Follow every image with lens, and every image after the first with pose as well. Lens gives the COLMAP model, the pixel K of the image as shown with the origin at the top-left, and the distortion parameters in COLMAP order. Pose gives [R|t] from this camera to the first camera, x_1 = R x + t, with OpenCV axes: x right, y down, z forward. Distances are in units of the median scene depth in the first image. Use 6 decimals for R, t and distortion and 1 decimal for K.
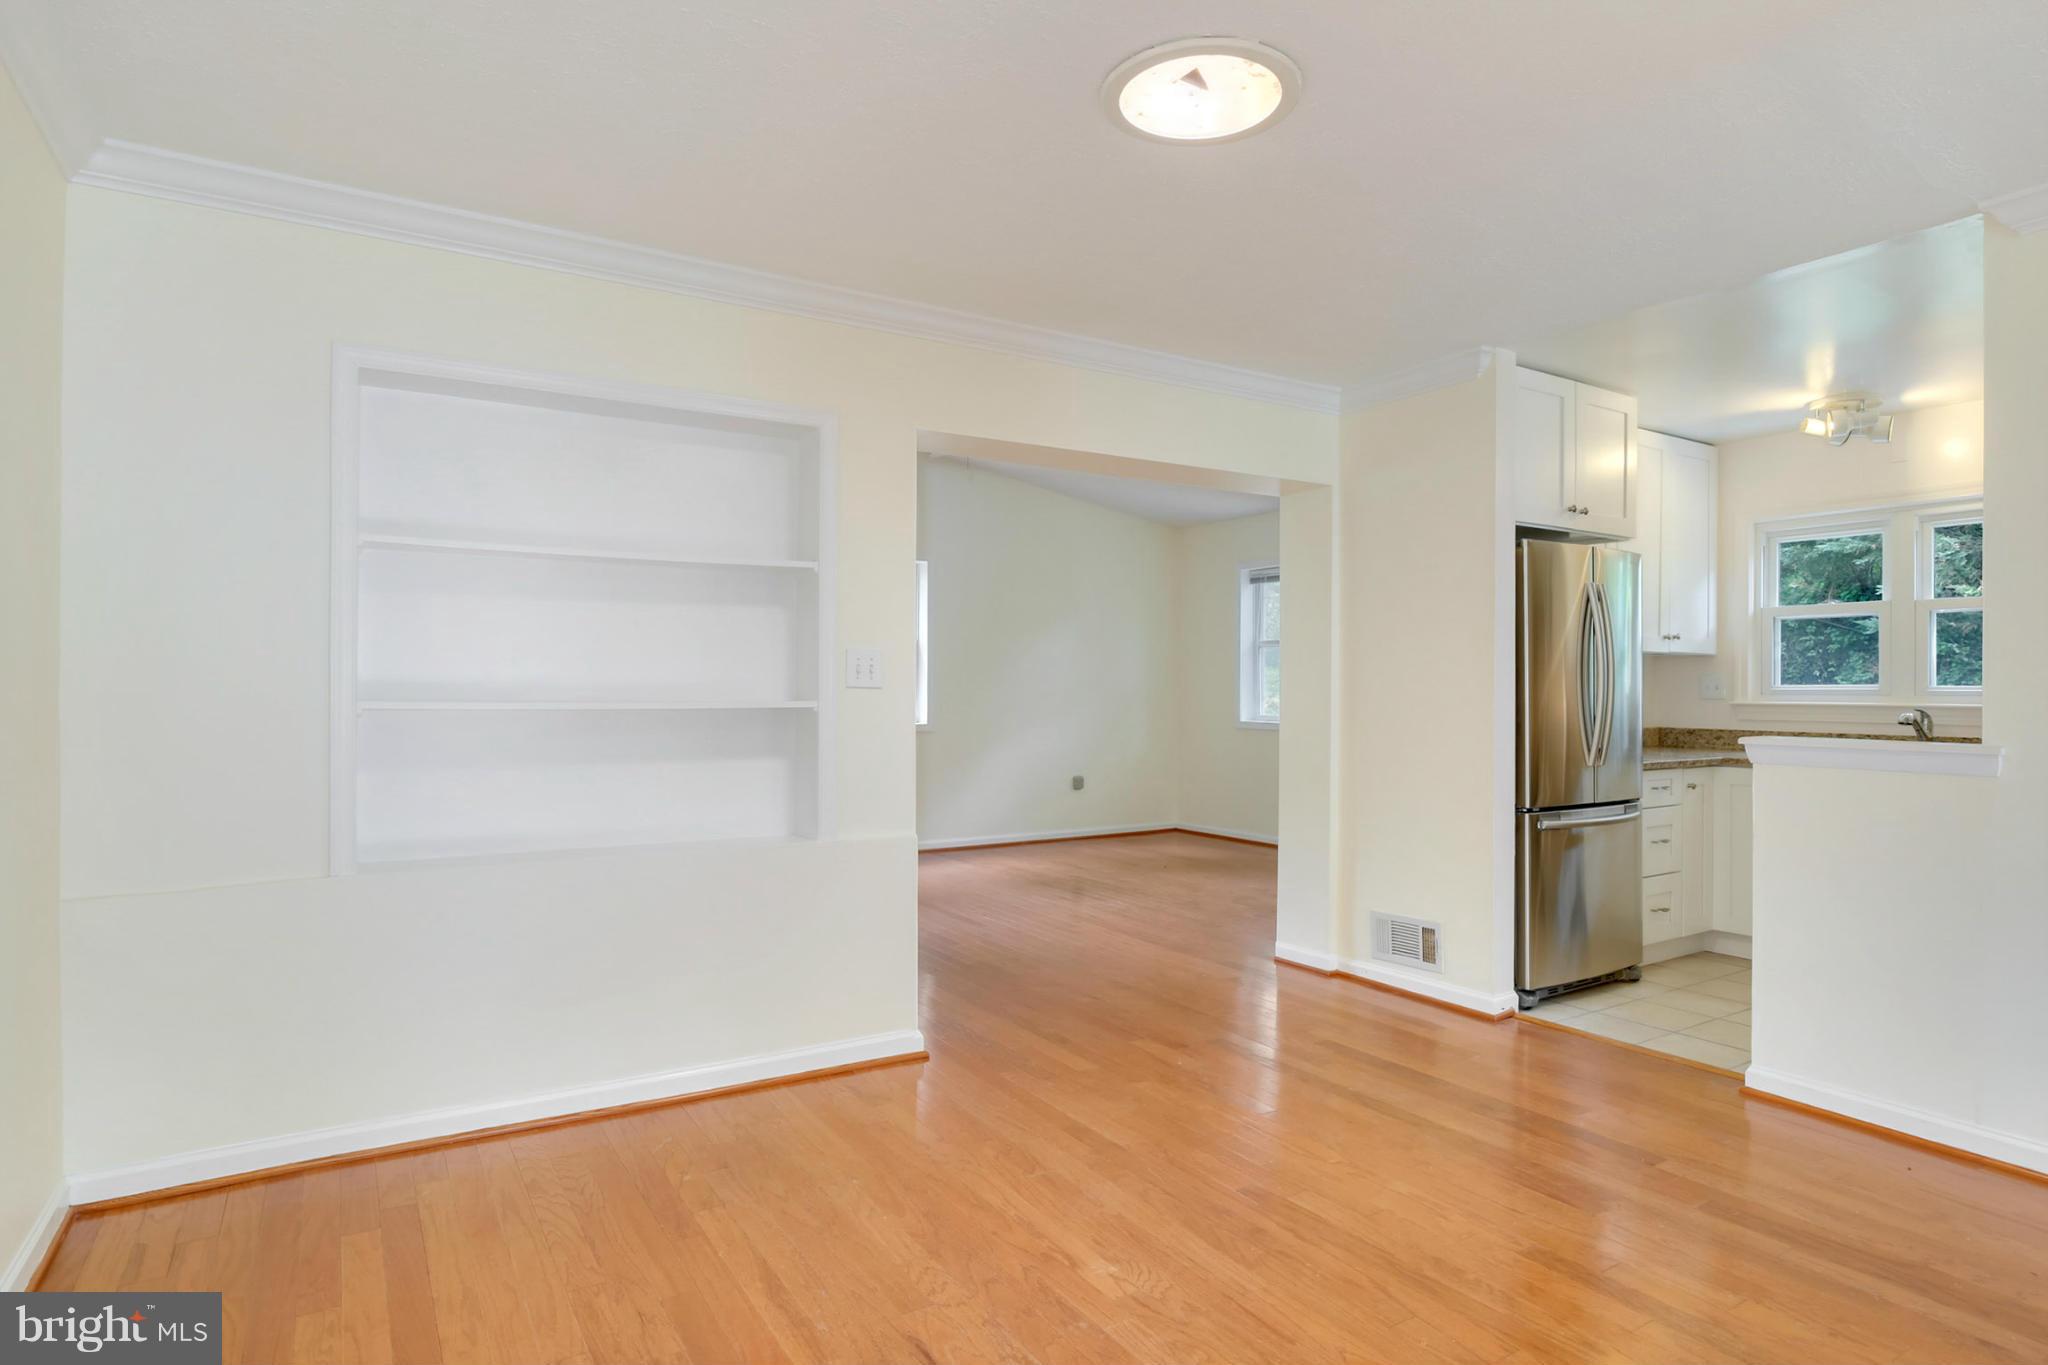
lens RADIAL K [[1142.5, 0, 1031.2], [0, 1142.5, 682.7], [0, 0, 1]] dist [-0.022648, 0.007151]
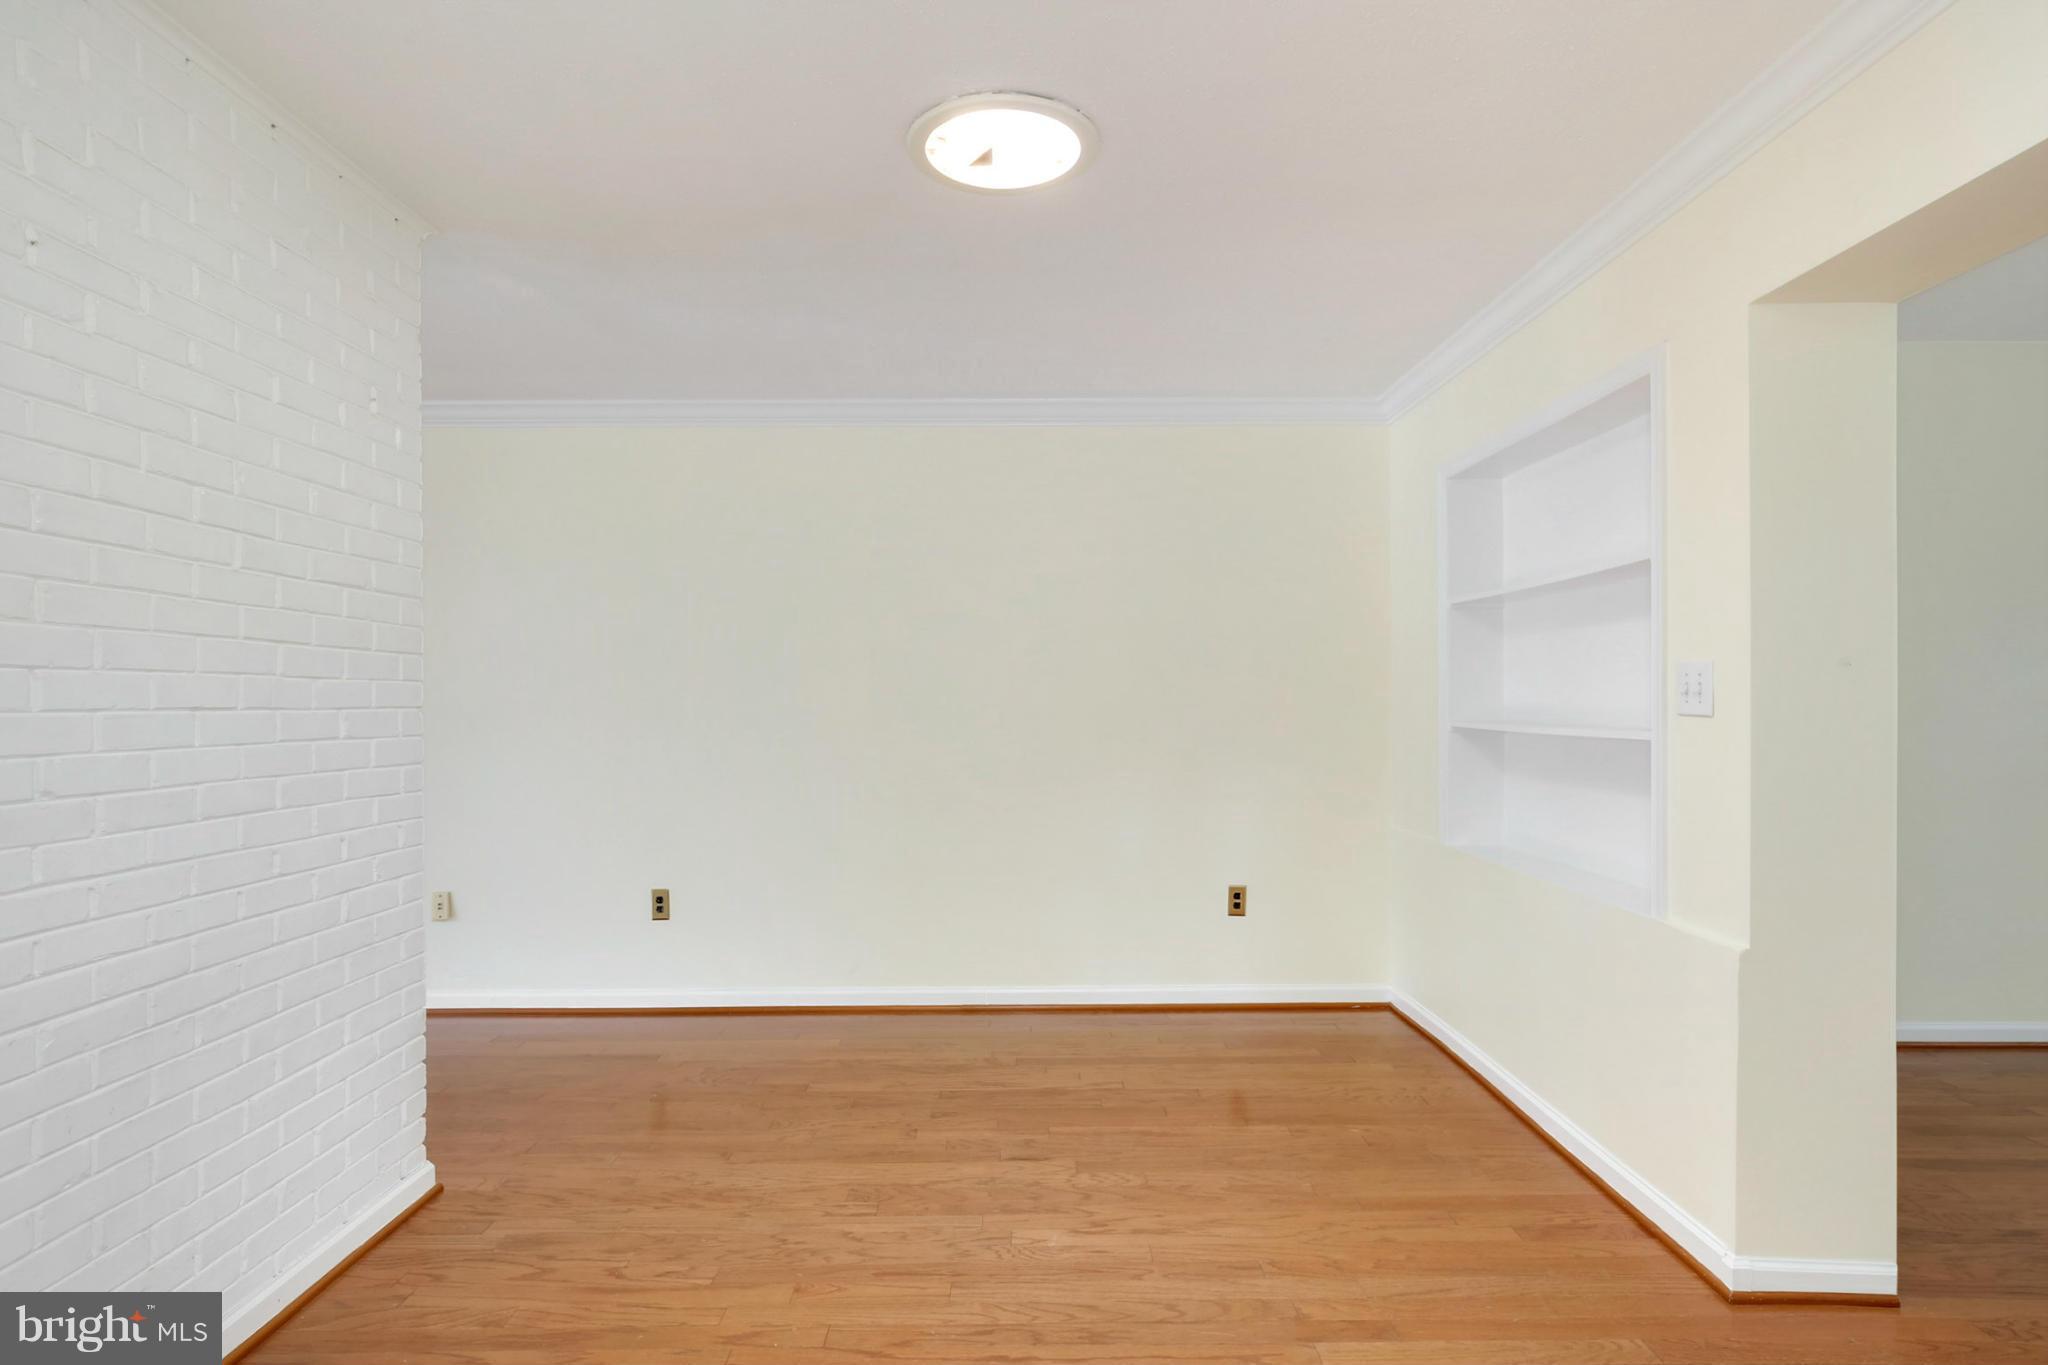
lens RADIAL K [[1115.7, 0, 1030.7], [0, 1115.7, 693.3], [0, 0, 1]] dist [0.005755, 0.001118]
pose [[-0.534602, -0.005669, -0.845085, 0.488530], [0.003322, 0.999956, -0.008809, -0.003468], [0.845097, -0.007516, -0.534560, 0.764942]]
